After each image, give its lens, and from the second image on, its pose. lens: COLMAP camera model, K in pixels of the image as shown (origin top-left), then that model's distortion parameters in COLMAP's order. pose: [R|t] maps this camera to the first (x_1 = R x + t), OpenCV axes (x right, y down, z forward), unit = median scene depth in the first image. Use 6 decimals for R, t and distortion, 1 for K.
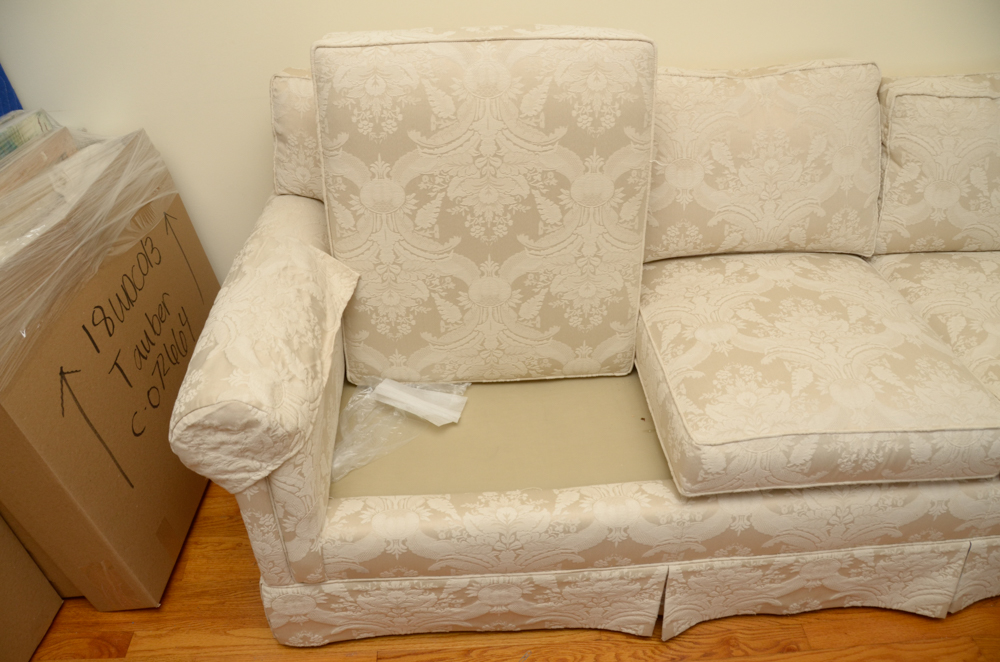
lens RADIAL K [[762.3, 0, 494.7], [0, 762.3, 350.5], [0, 0, 1]] dist [-0.173496, 0.108378]
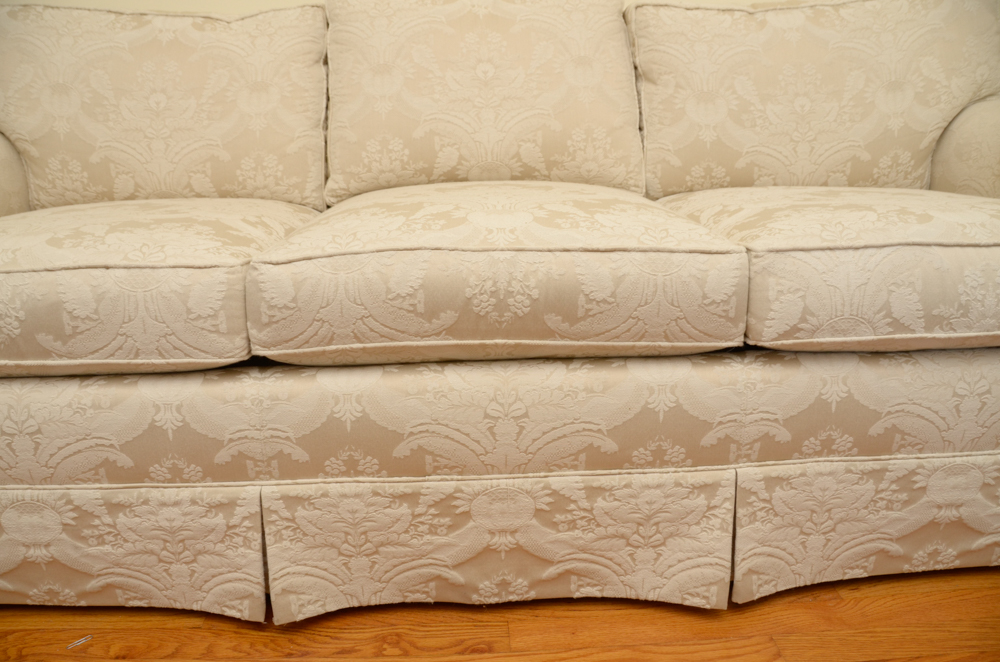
lens RADIAL K [[762.3, 0, 494.7], [0, 762.3, 350.5], [0, 0, 1]] dist [-0.173496, 0.108378]
pose [[0.999864, -0.004644, -0.015800, 0.453537], [-0.000502, 0.950382, -0.311086, 0.378783], [0.016461, 0.311051, 0.950251, 0.308950]]
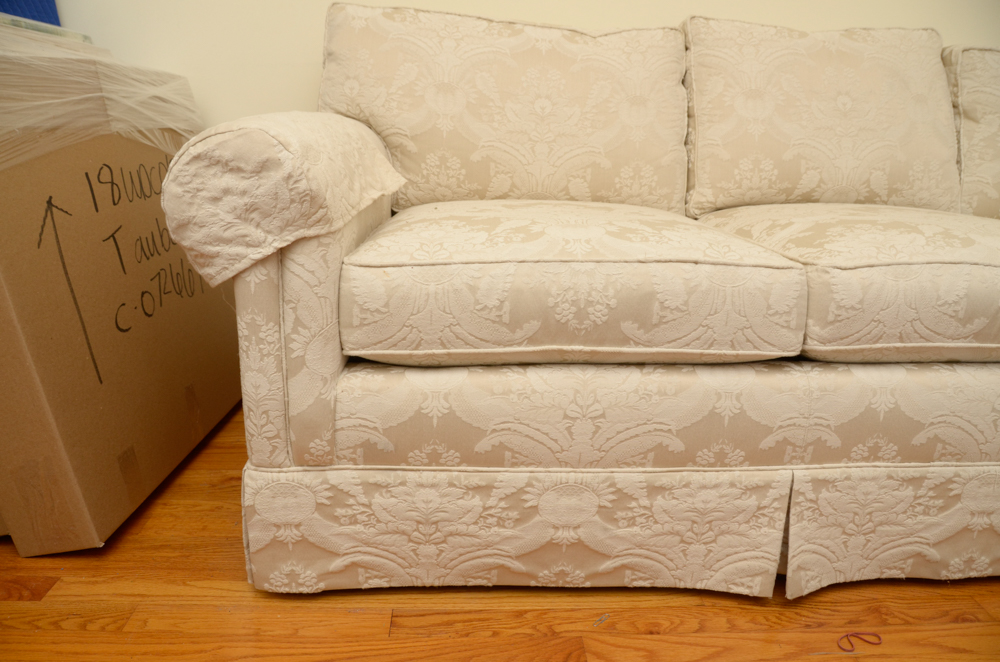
lens RADIAL K [[762.3, 0, 494.7], [0, 762.3, 350.5], [0, 0, 1]] dist [-0.173496, 0.108378]
pose [[0.999427, 0.030311, -0.015047, -0.058126], [-0.033587, 0.942766, -0.331758, 0.427170], [0.004130, 0.332074, 0.943244, 0.252594]]
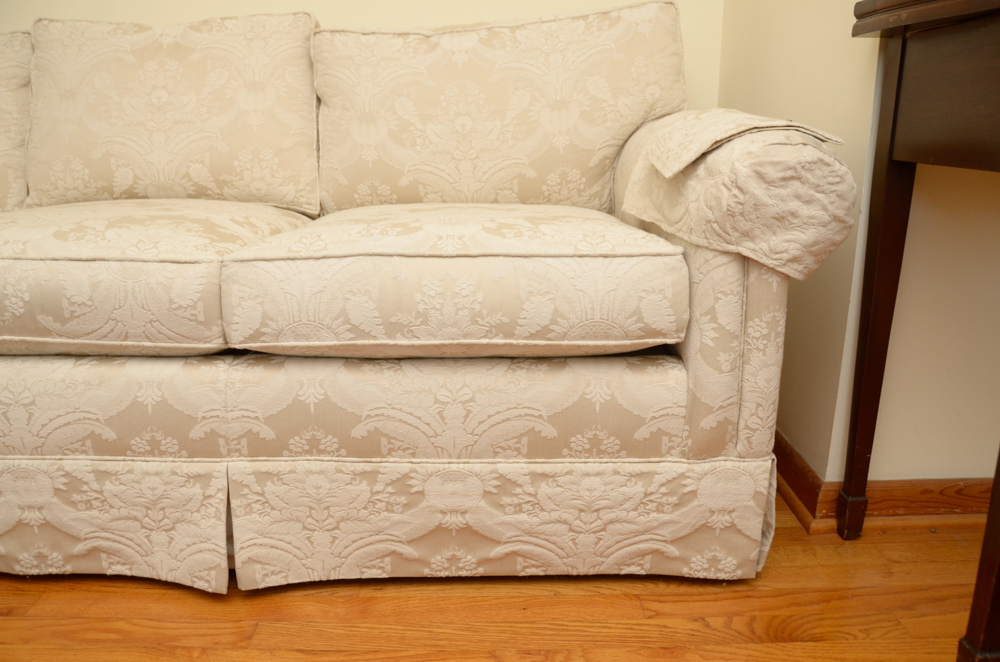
lens RADIAL K [[784.6, 0, 493.2], [0, 784.6, 358.3], [0, 0, 1]] dist [-0.162387, 0.115697]
pose [[0.999169, 0.023164, -0.033528, 0.954477], [-0.032997, 0.942680, -0.332063, 0.416911], [0.023915, 0.332894, 0.942661, 0.248833]]
